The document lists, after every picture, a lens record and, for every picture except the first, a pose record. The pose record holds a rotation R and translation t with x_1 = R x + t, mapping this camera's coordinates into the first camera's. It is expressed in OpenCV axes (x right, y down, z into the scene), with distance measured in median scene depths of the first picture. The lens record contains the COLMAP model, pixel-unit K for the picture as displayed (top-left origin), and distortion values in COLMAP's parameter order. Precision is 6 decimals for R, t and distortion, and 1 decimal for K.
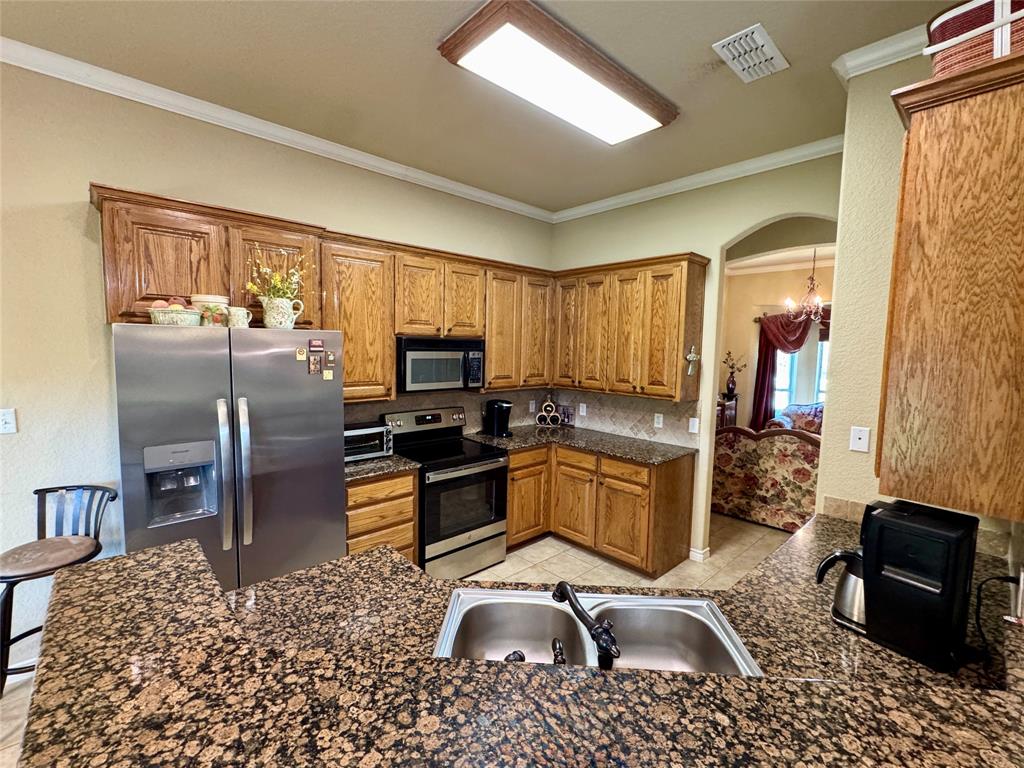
lens RADIAL K [[447.8, 0, 513.2], [0, 447.8, 384.9], [0, 0, 1]] dist [-0.002621, -0.000197]
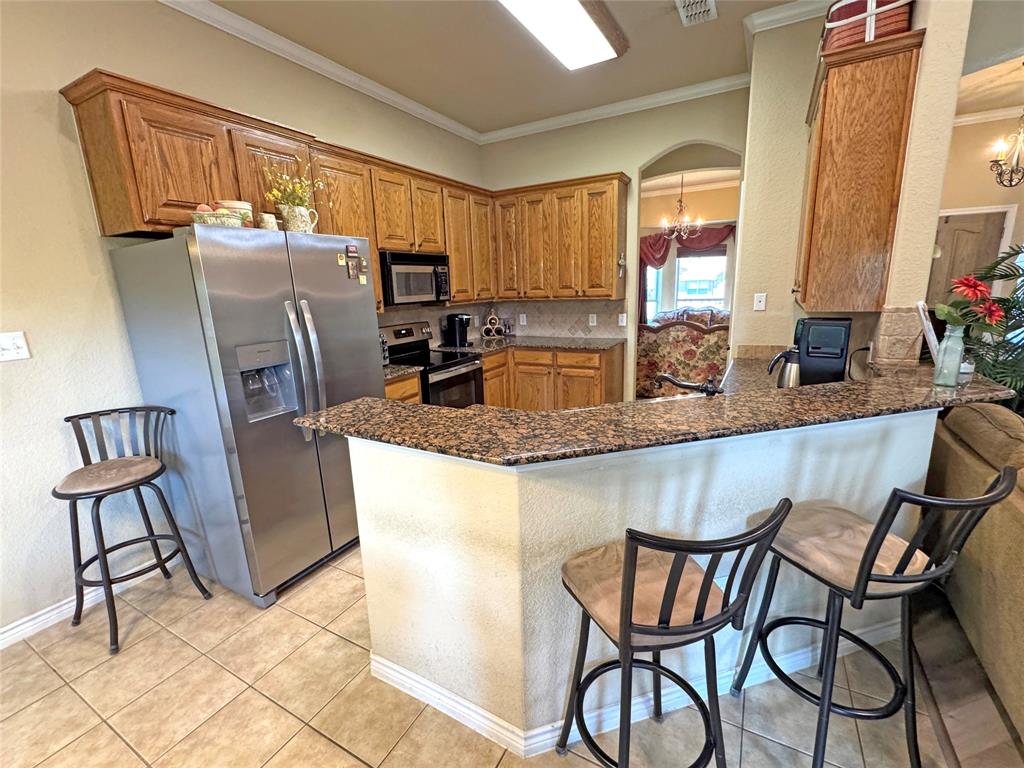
lens RADIAL K [[447.8, 0, 513.2], [0, 447.8, 384.4], [0, 0, 1]] dist [-0.002621, -0.000197]
pose [[0.949219, -0.119778, 0.290924, -0.422385], [0.080952, 0.986544, 0.142047, 0.104770], [-0.304023, -0.111283, 0.946143, -0.164387]]
